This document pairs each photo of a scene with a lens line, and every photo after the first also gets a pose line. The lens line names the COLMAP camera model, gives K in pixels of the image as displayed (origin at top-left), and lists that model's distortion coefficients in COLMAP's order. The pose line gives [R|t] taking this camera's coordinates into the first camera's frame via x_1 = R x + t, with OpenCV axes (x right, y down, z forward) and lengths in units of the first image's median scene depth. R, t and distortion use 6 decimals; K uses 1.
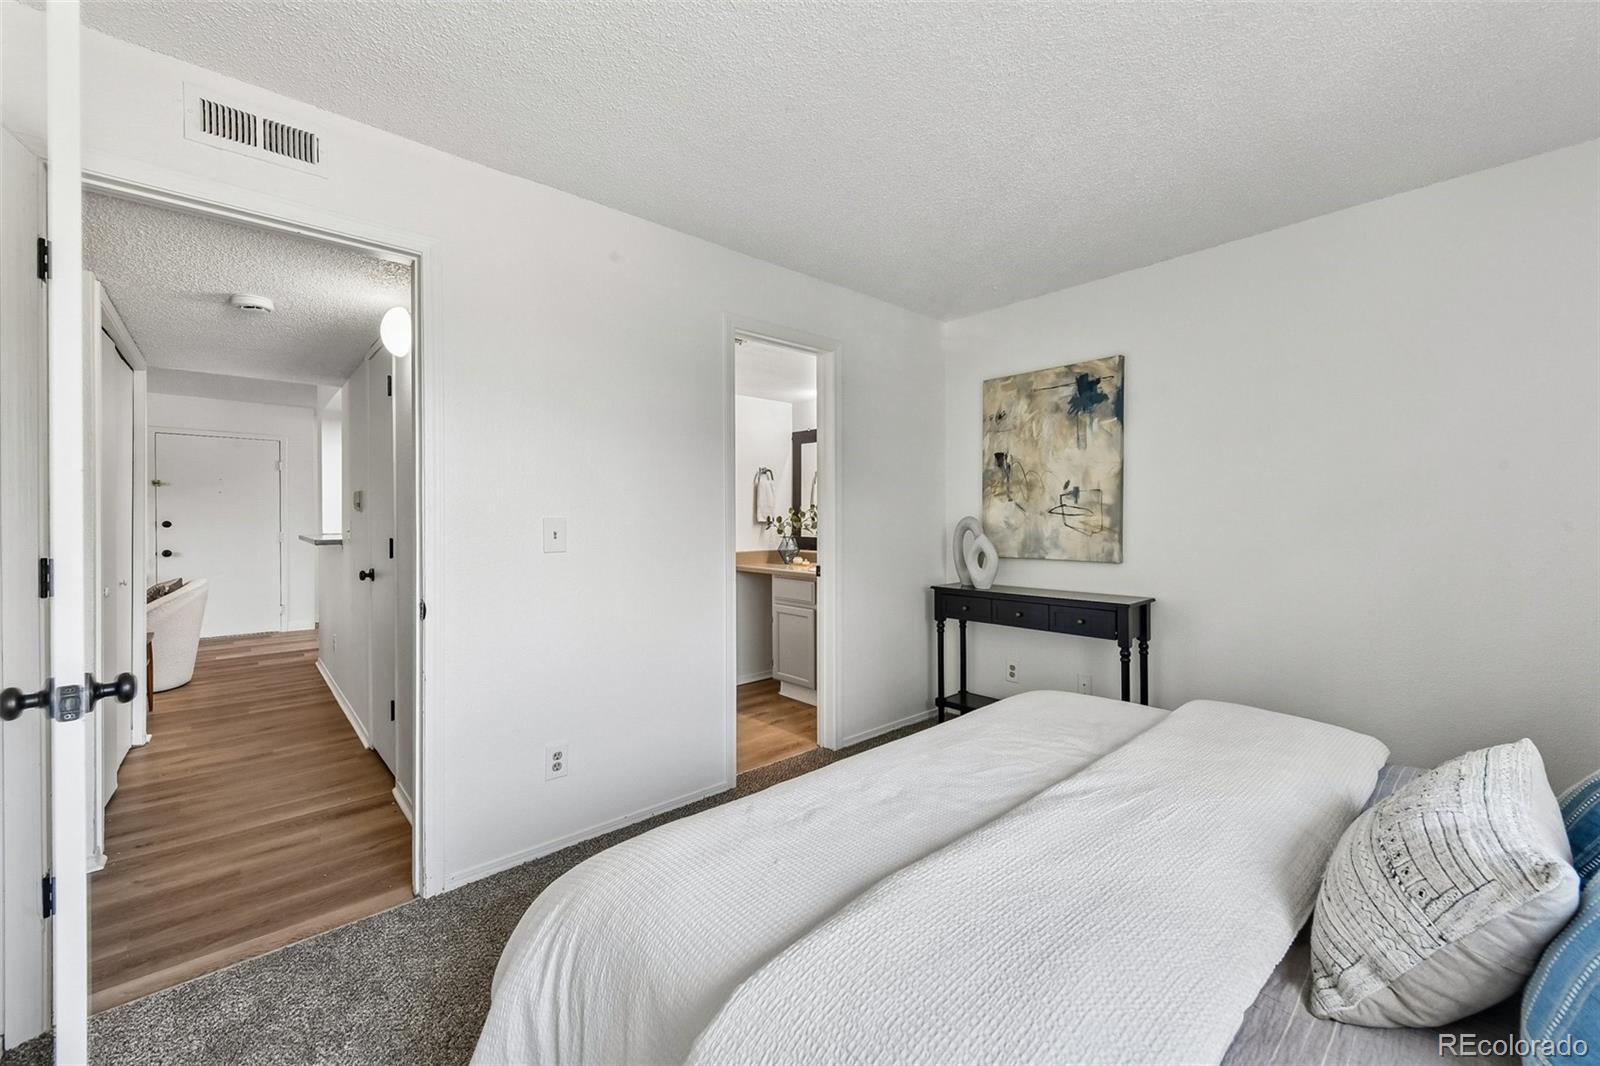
lens RADIAL K [[638.0, 0, 810.4], [0, 638.0, 526.1], [0, 0, 1]] dist [0.009225, -0.001383]
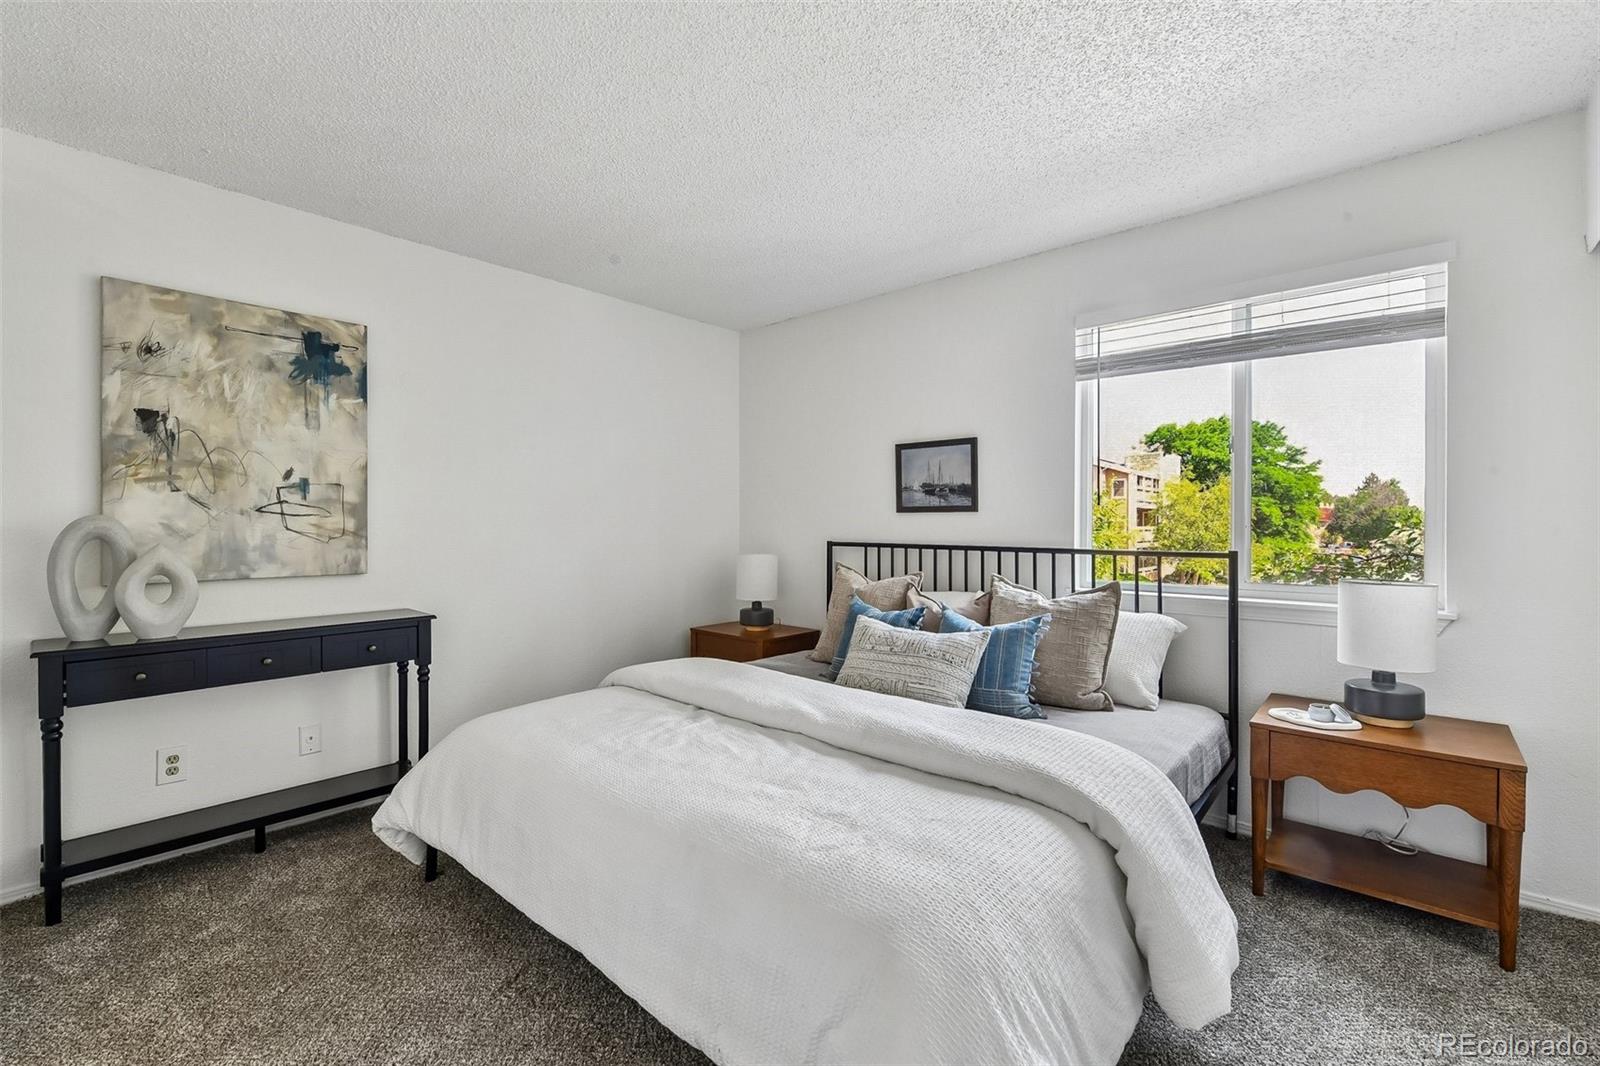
lens RADIAL K [[672.2, 0, 821.7], [0, 672.2, 533.6], [0, 0, 1]] dist [-0.000075, -0.000874]
pose [[-0.110271, -0.010441, 0.993847, -0.416215], [0.012250, 0.999855, 0.011863, 0.002017], [-0.993826, 0.013483, -0.110127, 0.457671]]
